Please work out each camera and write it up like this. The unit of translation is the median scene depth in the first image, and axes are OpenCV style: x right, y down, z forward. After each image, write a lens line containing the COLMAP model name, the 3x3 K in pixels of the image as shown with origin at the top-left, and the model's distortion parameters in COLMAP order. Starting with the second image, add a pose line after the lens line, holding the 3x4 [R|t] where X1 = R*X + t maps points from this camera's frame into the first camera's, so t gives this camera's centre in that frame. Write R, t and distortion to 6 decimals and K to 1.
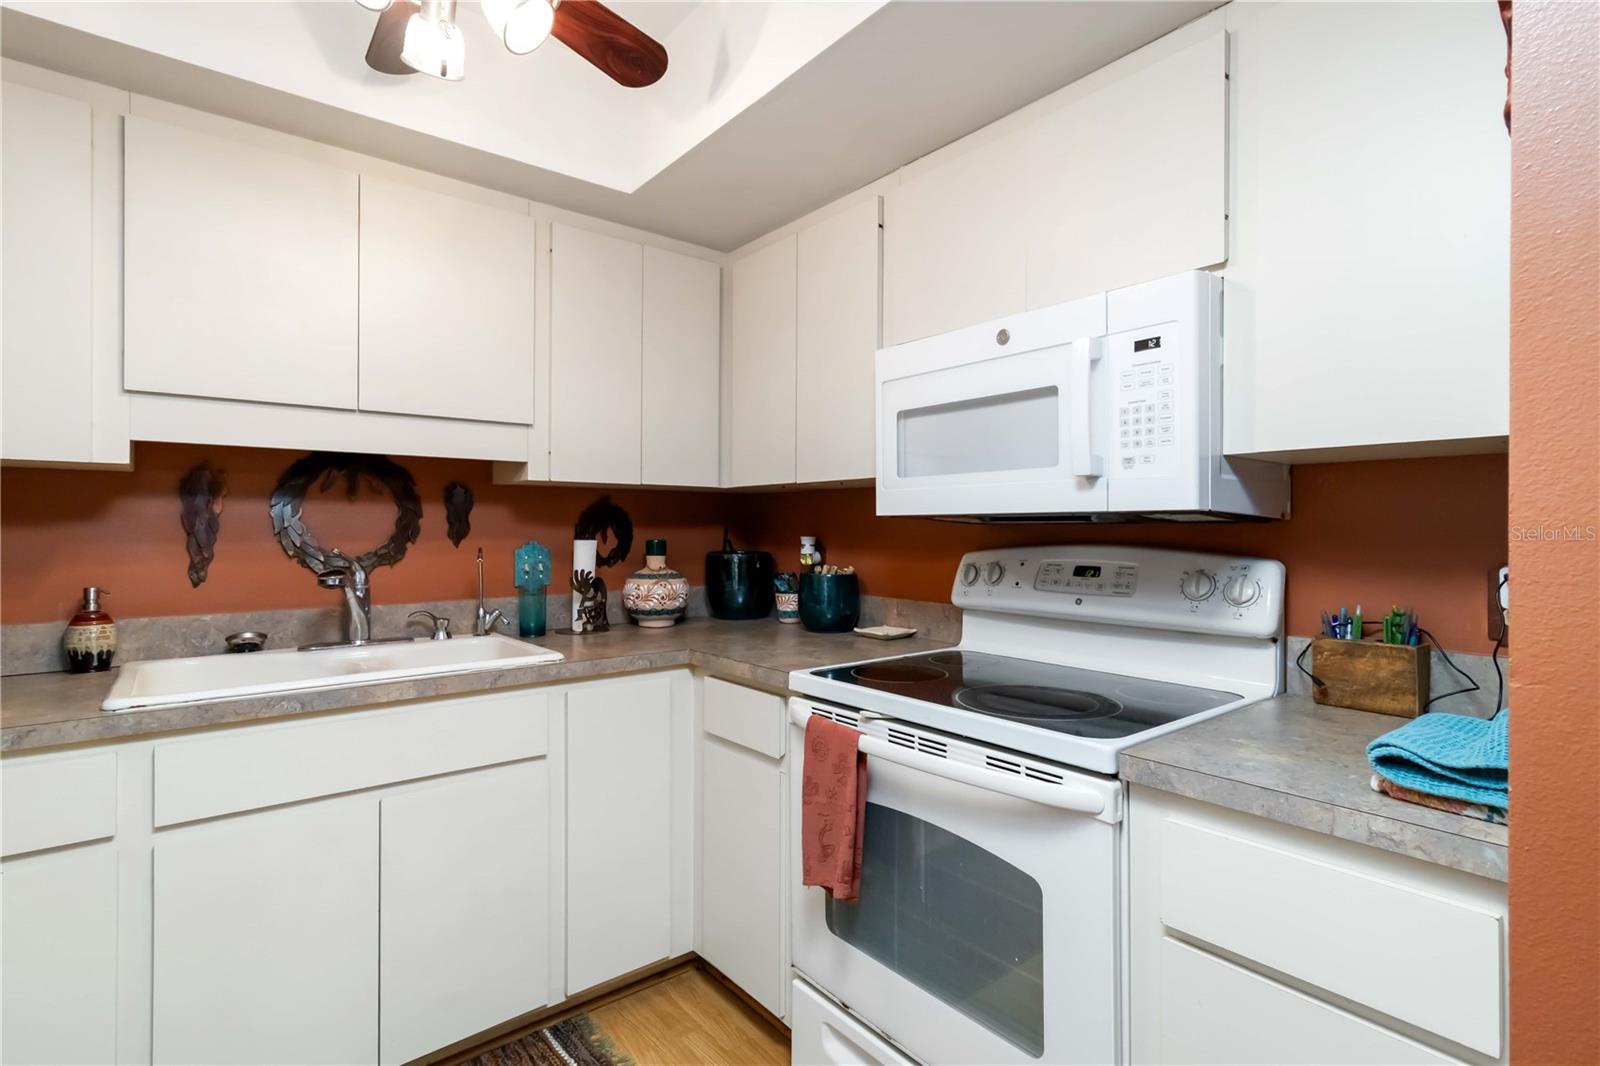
lens RADIAL K [[770.7, 0, 809.2], [0, 770.7, 529.3], [0, 0, 1]] dist [0.007612, -0.002386]
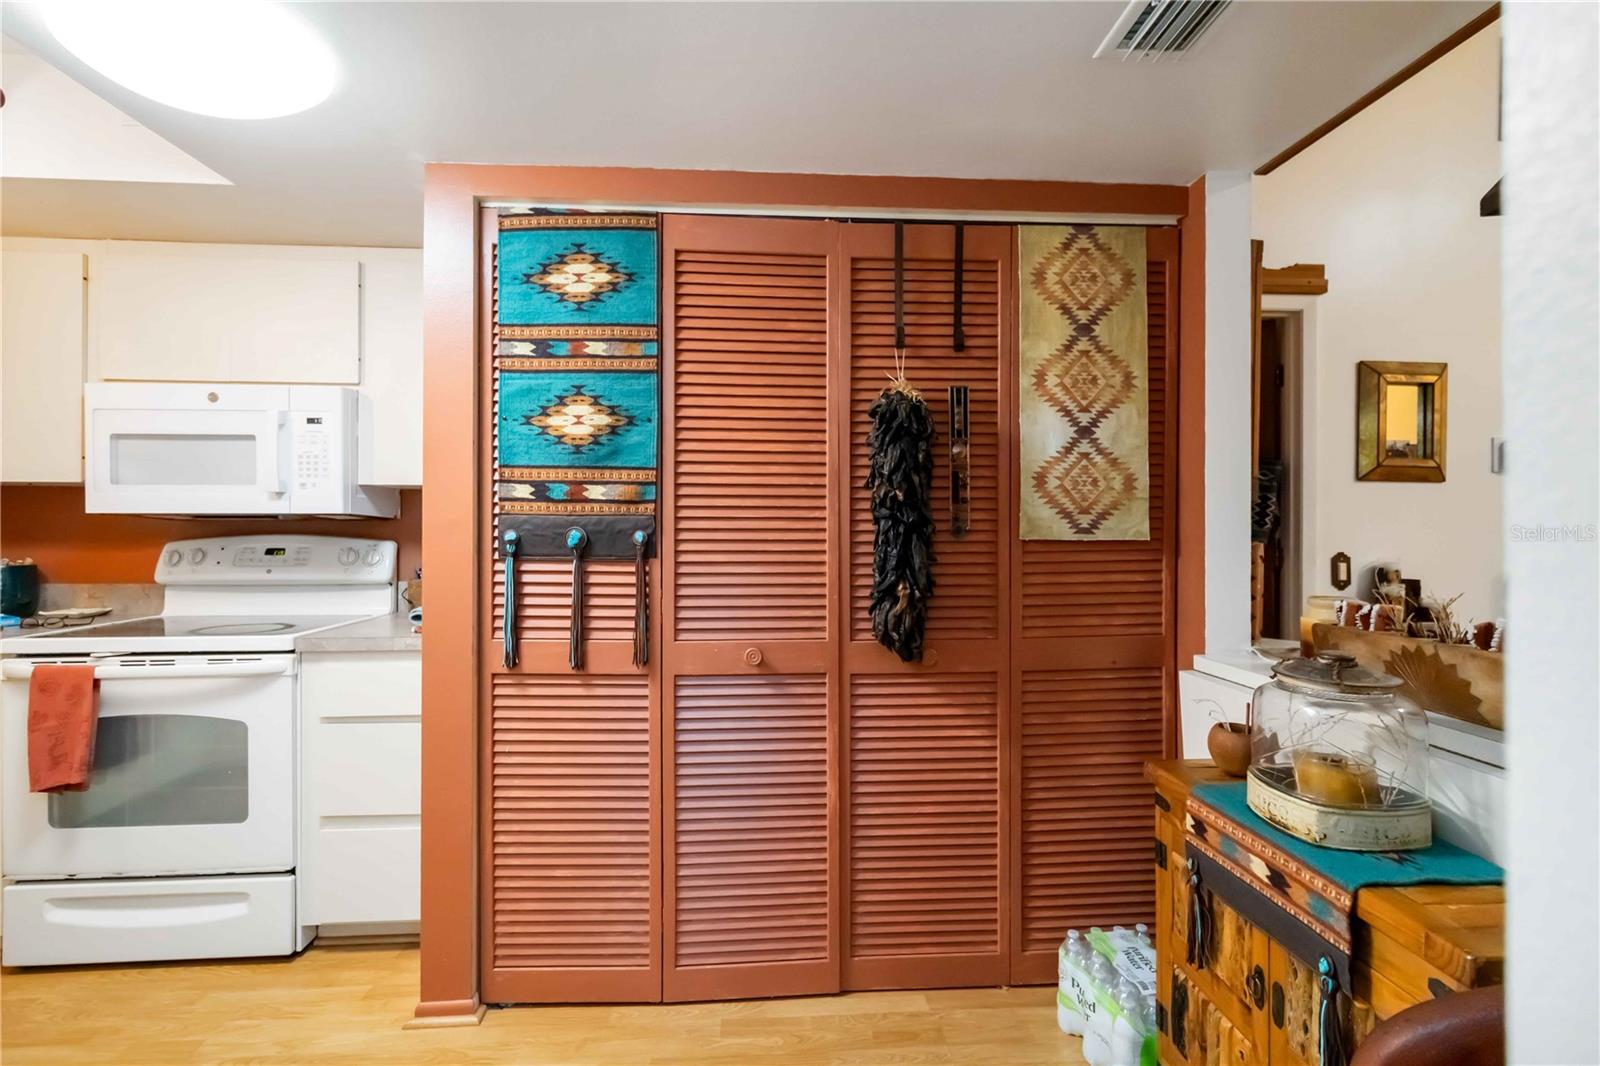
lens RADIAL K [[770.7, 0, 795.1], [0, 770.7, 524.2], [0, 0, 1]] dist [0.007612, -0.002386]
pose [[0.586005, 0.002719, 0.810303, -0.327433], [0.000791, 0.999992, -0.003928, 0.008450], [-0.810307, 0.002943, 0.585998, -0.864464]]
